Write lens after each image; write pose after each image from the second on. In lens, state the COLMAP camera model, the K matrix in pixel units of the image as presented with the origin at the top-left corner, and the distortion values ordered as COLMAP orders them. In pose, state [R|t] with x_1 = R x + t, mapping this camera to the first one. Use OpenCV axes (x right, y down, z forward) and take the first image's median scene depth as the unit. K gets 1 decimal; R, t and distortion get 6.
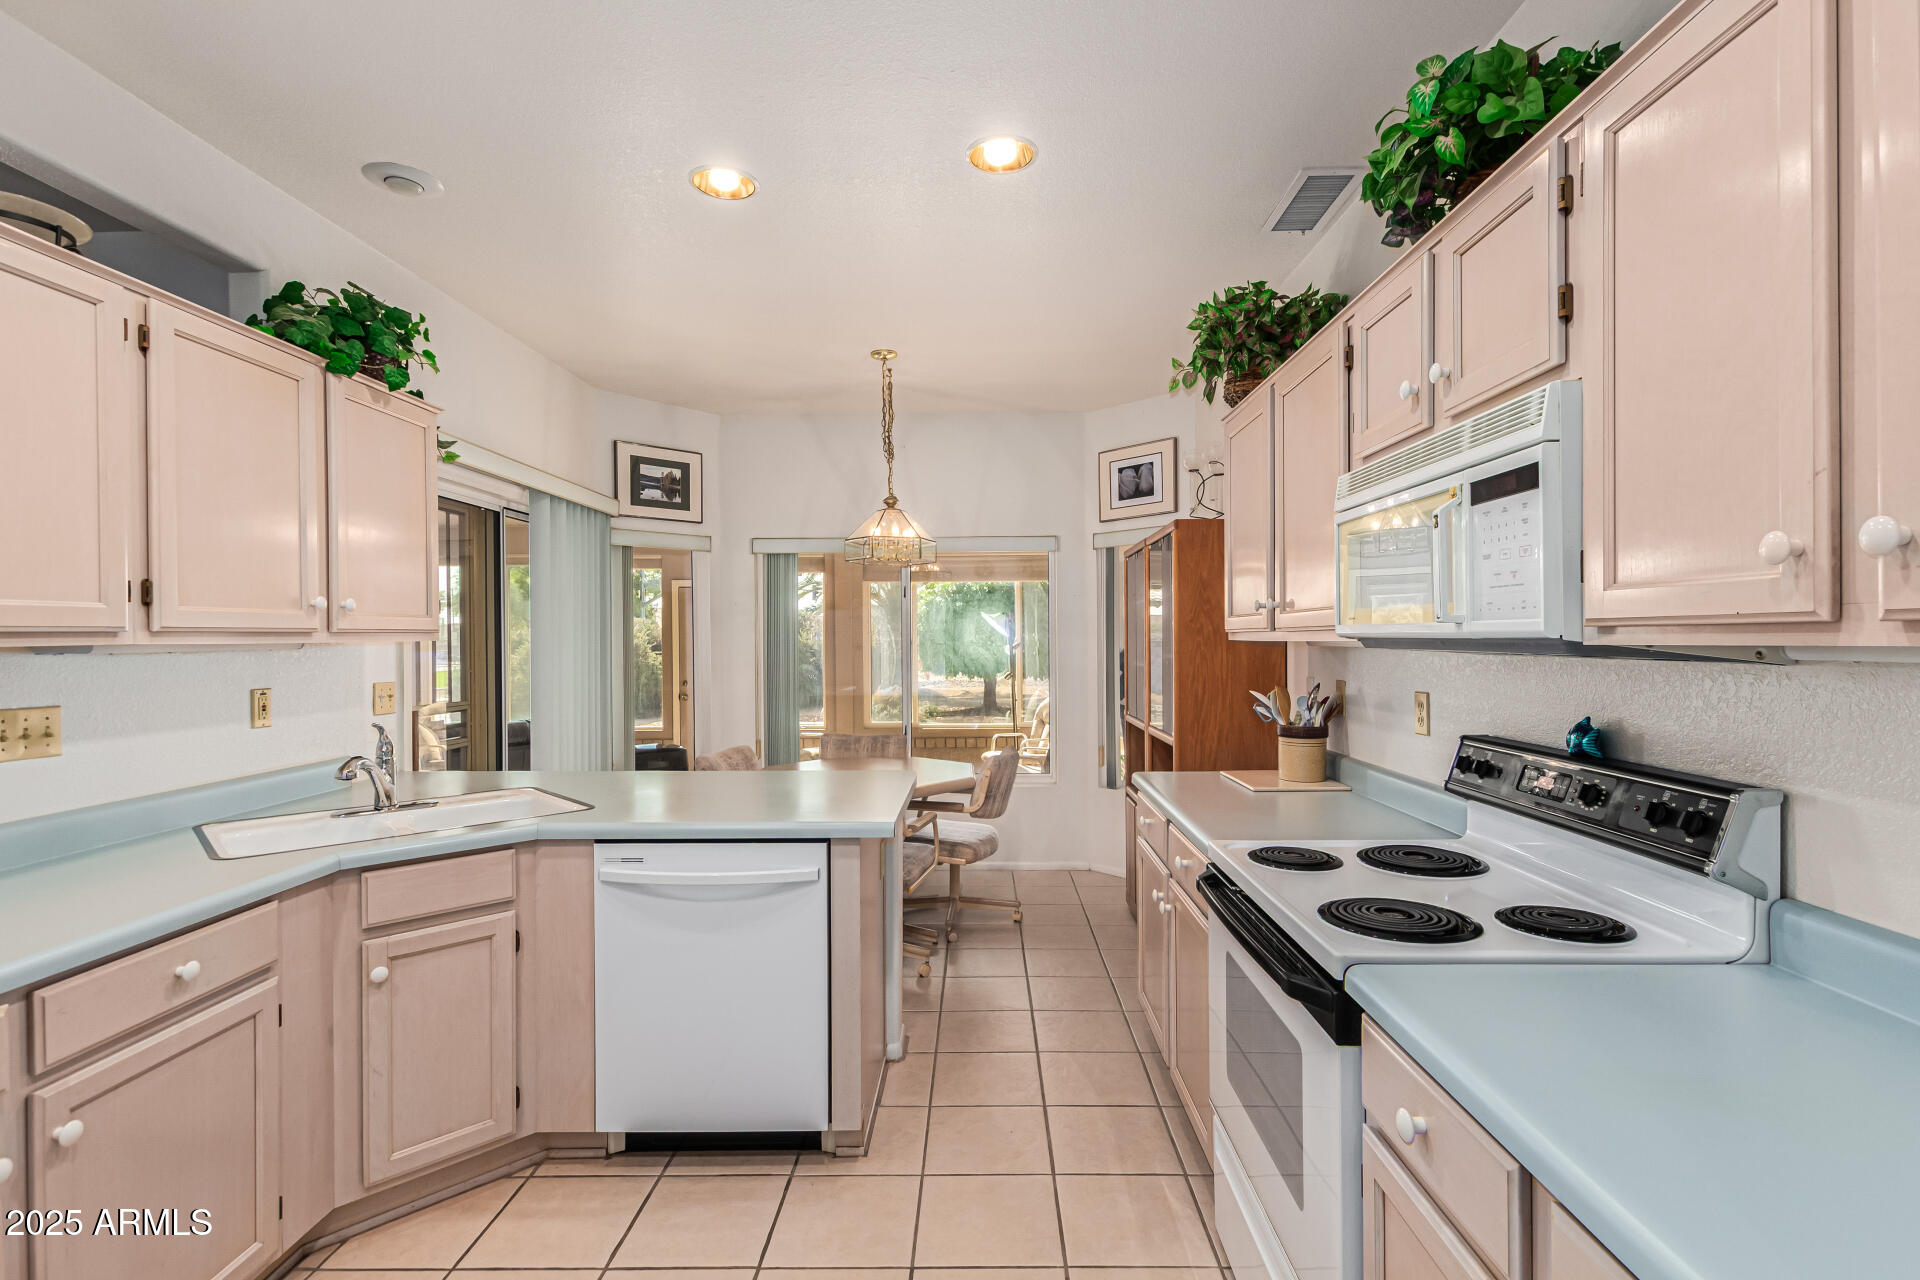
lens RADIAL K [[894.3, 0, 961.5], [0, 894.3, 644.2], [0, 0, 1]] dist [-0.000161, -0.000099]
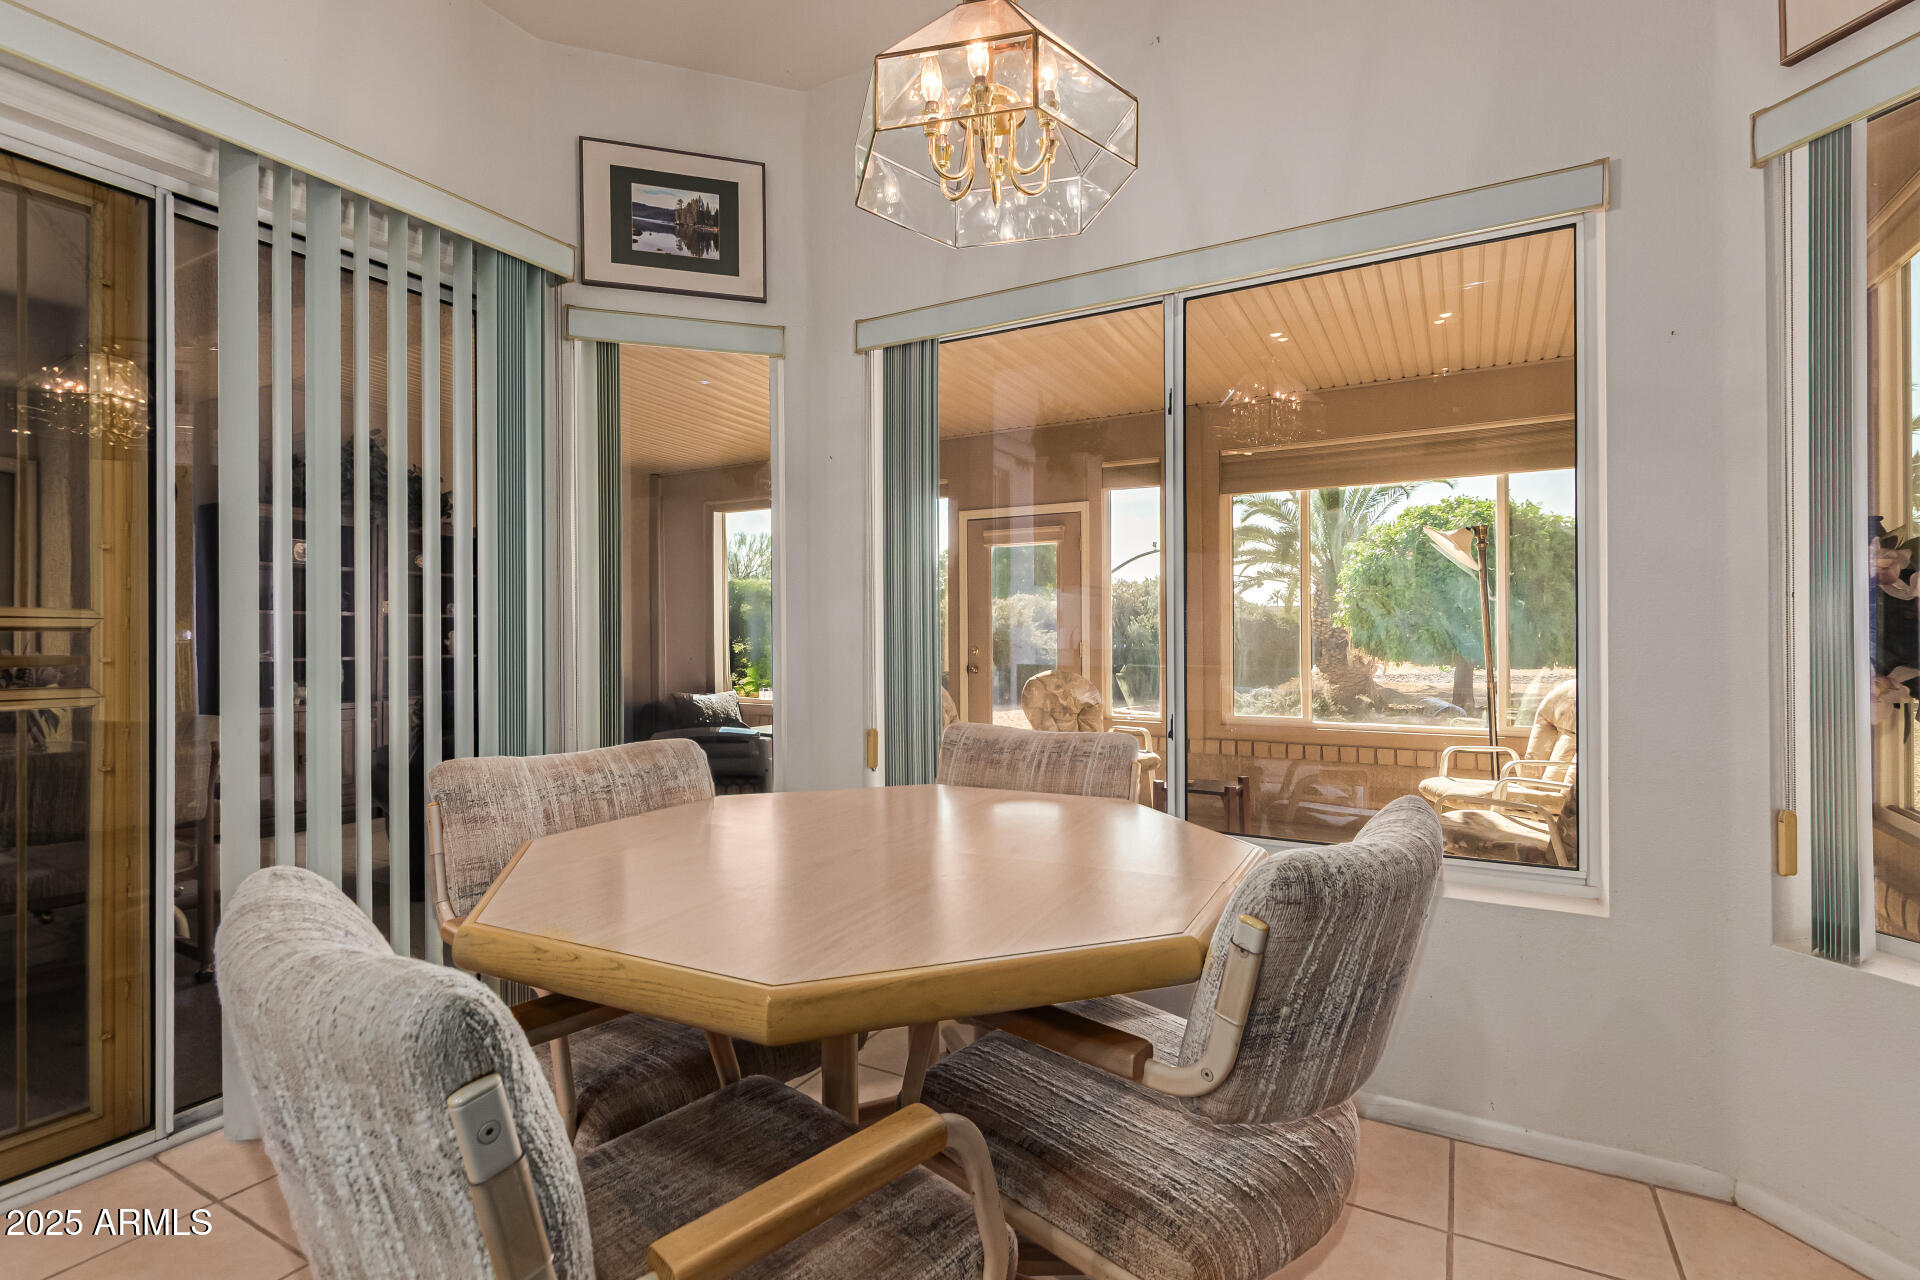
lens RADIAL K [[894.3, 0, 976.4], [0, 894.3, 635.2], [0, 0, 1]] dist [-0.000161, -0.000099]
pose [[0.886566, 0.002191, -0.462597, 0.054885], [-0.004842, 0.999978, -0.004544, 0.059090], [0.462577, 0.006269, 0.886557, 0.616637]]
